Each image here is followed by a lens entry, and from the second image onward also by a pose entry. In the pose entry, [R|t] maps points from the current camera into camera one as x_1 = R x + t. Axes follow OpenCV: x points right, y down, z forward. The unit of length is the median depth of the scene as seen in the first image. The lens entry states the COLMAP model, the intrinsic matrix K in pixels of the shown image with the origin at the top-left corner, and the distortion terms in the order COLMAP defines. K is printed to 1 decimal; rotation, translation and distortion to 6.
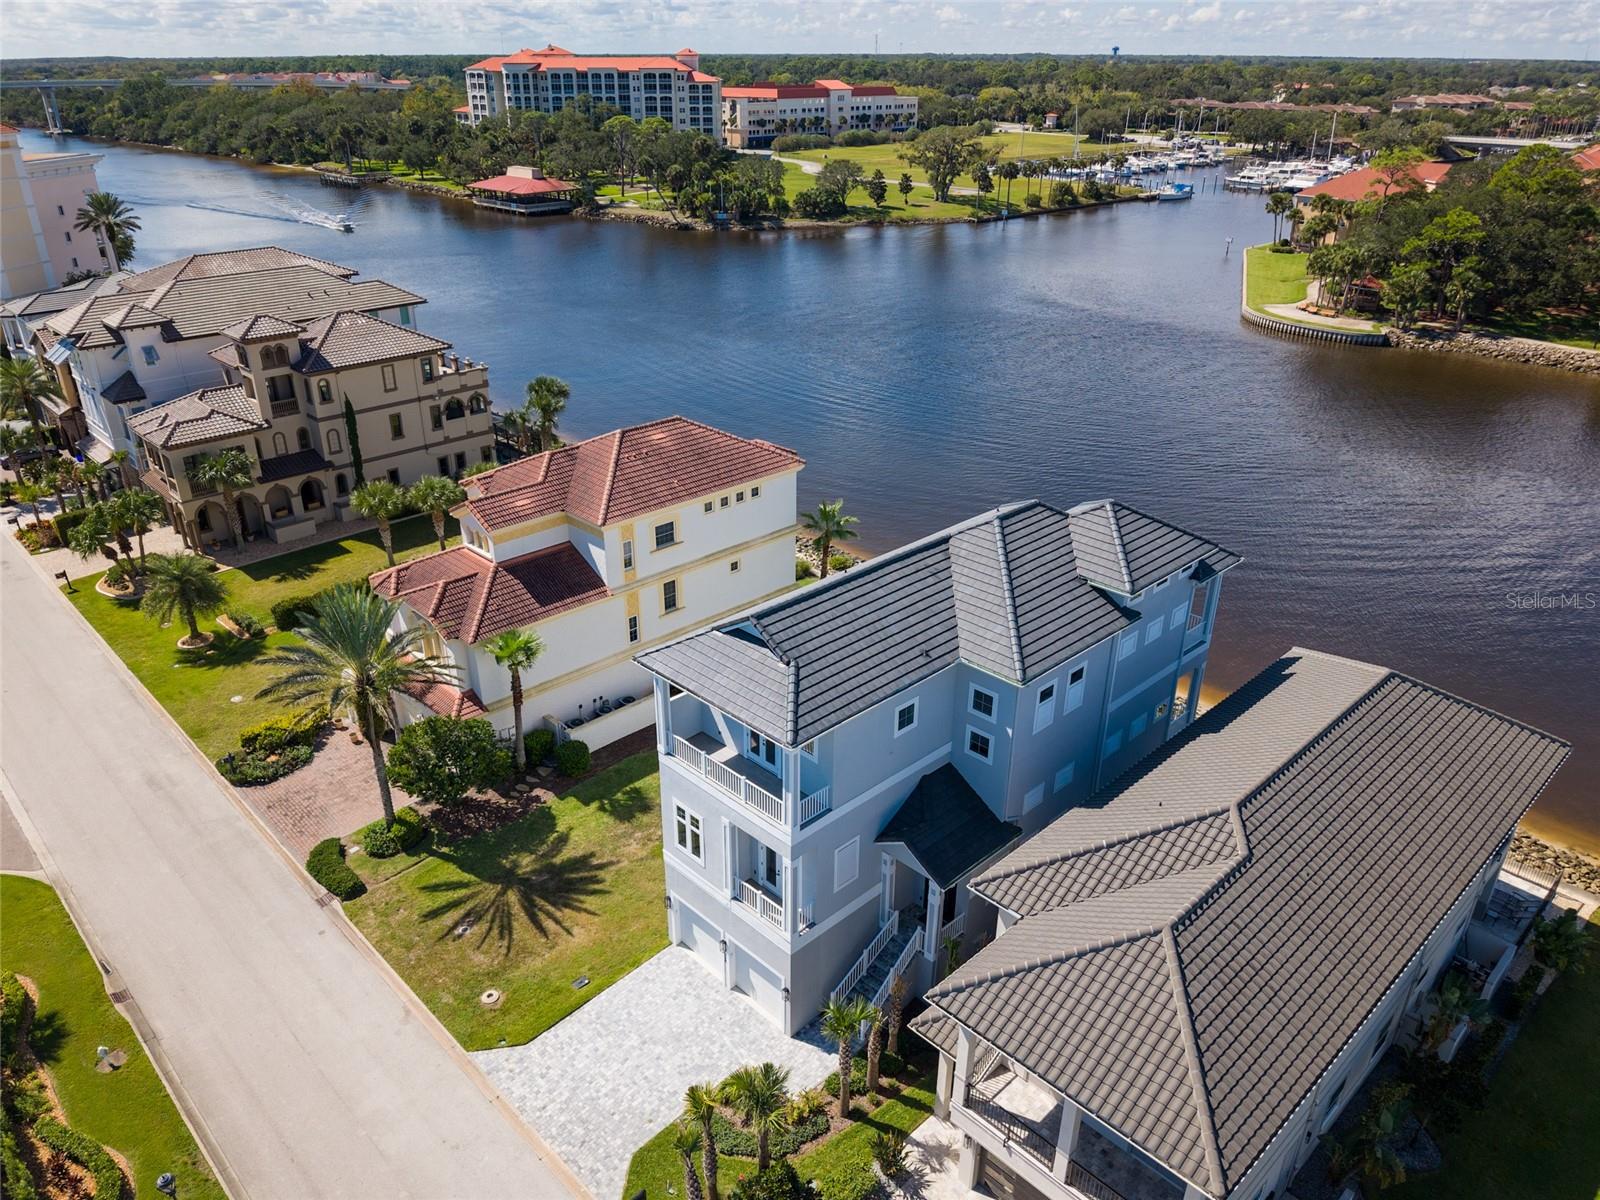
lens RADIAL K [[1148.9, 0, 793.4], [0, 1148.9, 599.1], [0, 0, 1]] dist [0.001203, -0.036096]
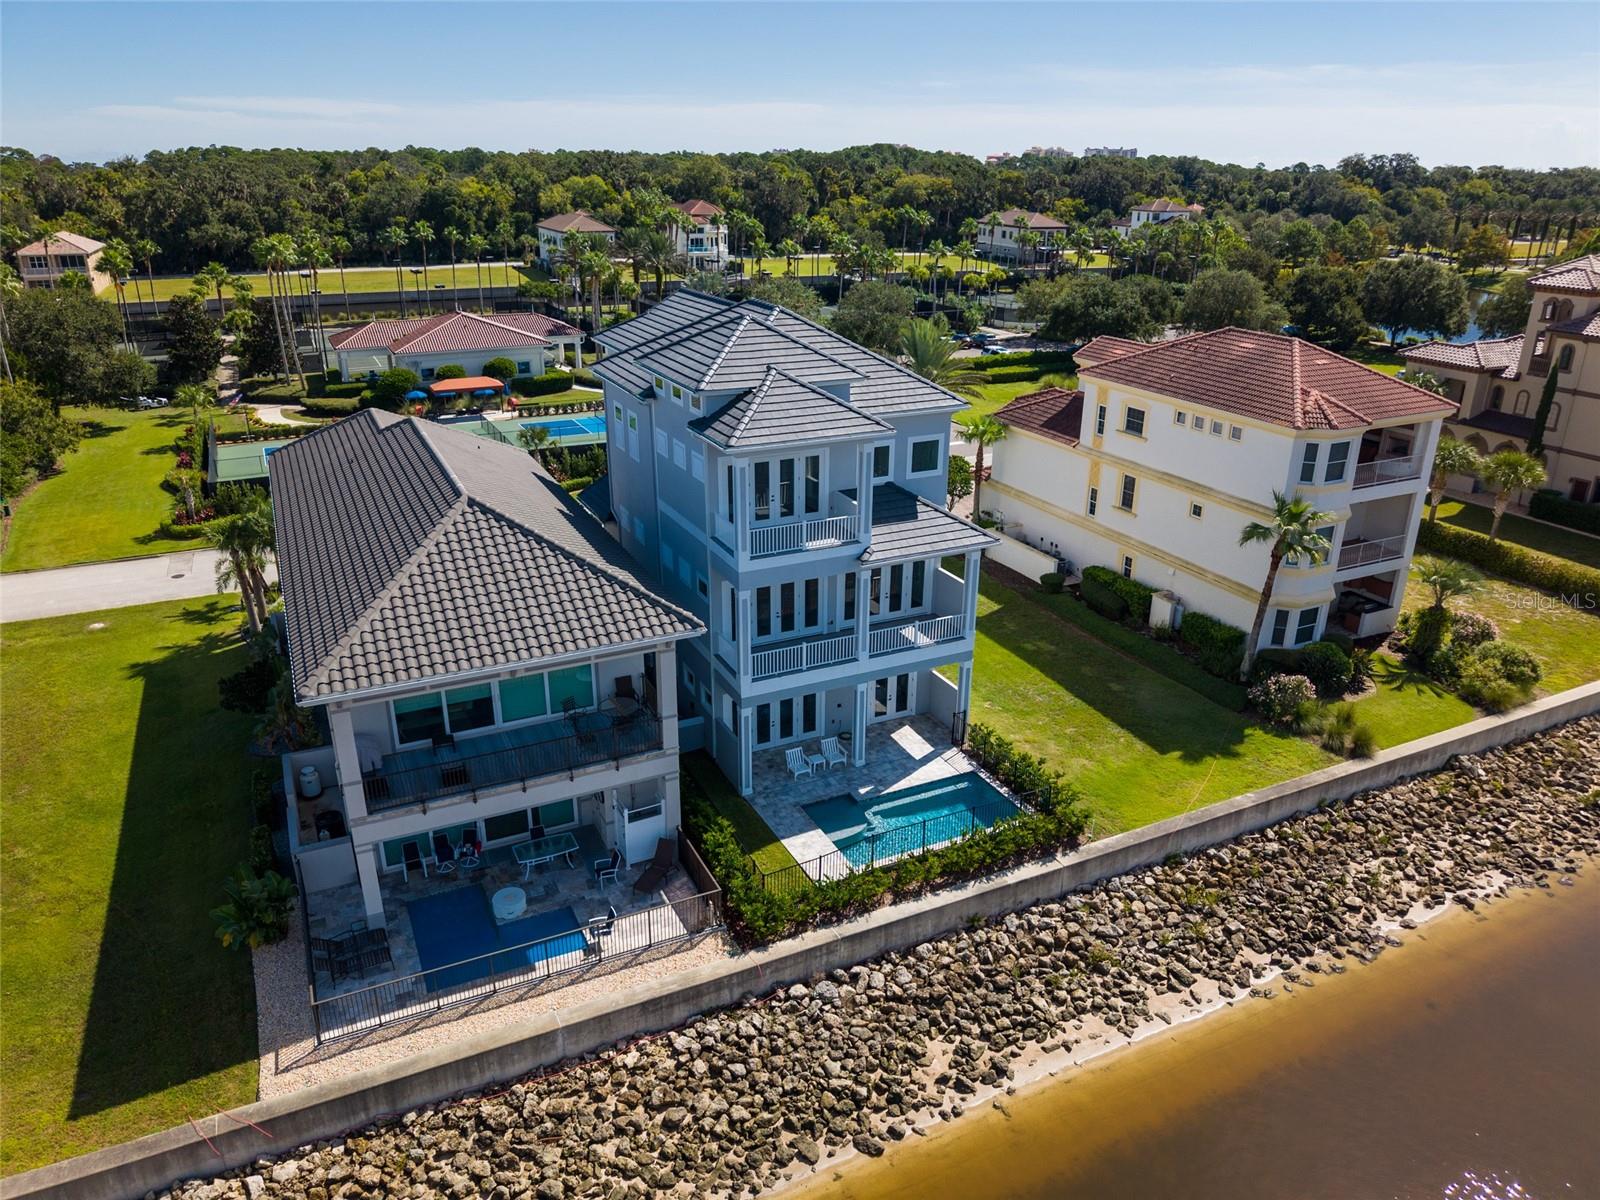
lens RADIAL K [[1096.8, 0, 800.0], [0, 1096.8, 600.0], [0, 0, 1]] dist [-0.007162, -0.026260]
pose [[-0.311242, 0.349805, -0.883609, 0.838257], [-0.414620, 0.786648, 0.457466, -0.243256], [0.855113, 0.508744, -0.099802, 0.951860]]
